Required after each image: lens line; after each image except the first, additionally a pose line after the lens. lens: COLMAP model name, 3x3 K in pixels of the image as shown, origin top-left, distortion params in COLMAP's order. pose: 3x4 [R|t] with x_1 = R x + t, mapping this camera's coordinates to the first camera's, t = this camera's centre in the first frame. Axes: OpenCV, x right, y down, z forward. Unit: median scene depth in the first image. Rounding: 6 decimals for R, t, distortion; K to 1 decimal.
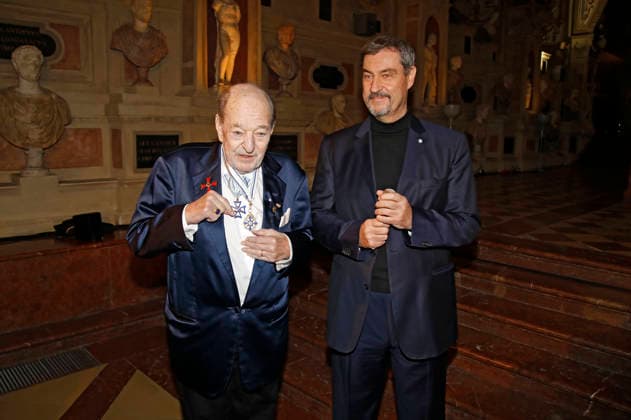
lens RADIAL K [[495.7, 0, 300.3], [0, 495.7, 211.4], [0, 0, 1]] dist [-0.102848, 0.042162]
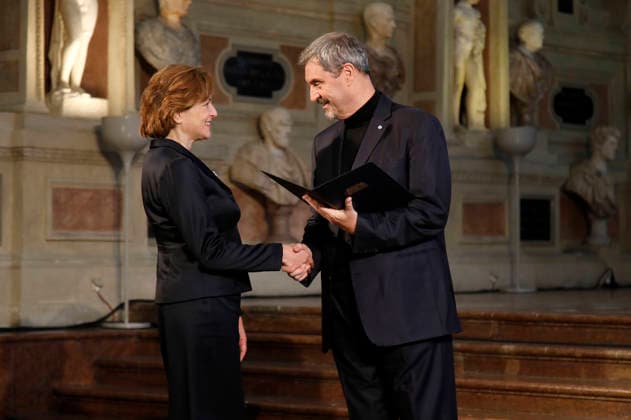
lens RADIAL K [[2024.1, 0, 315.5], [0, 2024.1, 210.0], [0, 0, 1]] dist [-0.083355, -0.299973]
pose [[0.994376, -0.011645, 0.105268, -0.118057], [0.031068, 0.982283, -0.184810, 0.286600], [-0.101250, 0.187041, 0.977120, -1.163968]]
